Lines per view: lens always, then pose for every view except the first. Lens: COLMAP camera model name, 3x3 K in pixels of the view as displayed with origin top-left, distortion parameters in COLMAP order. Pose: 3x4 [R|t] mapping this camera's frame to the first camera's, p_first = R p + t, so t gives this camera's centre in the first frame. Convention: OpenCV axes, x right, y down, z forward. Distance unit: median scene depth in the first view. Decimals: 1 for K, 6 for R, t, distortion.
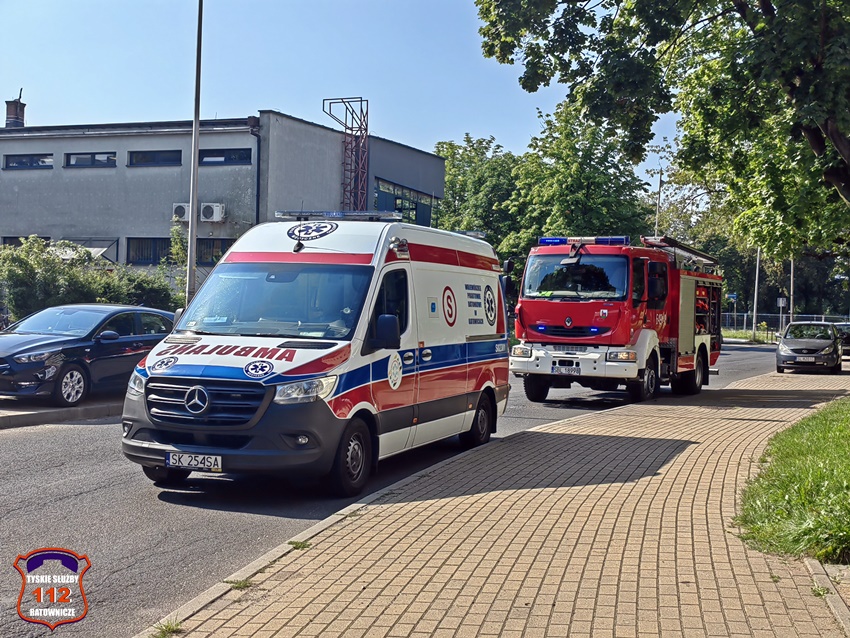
lens RADIAL K [[1105.8, 0, 425.0], [0, 1105.8, 319.0], [0, 0, 1]] dist [0.037070, -0.033993]
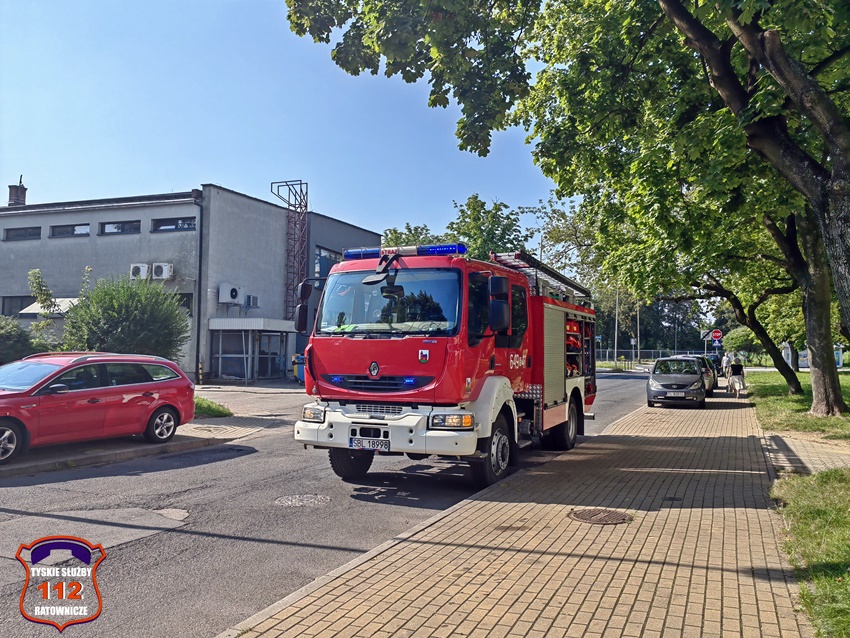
lens RADIAL K [[685.4, 0, 448.8], [0, 685.4, 310.2], [0, 0, 1]] dist [0.078605, -0.141287]
pose [[0.998158, -0.012455, 0.059383, 0.119916], [0.016346, 0.997720, -0.065487, -0.004047], [-0.058431, 0.066337, 0.996085, 0.465070]]
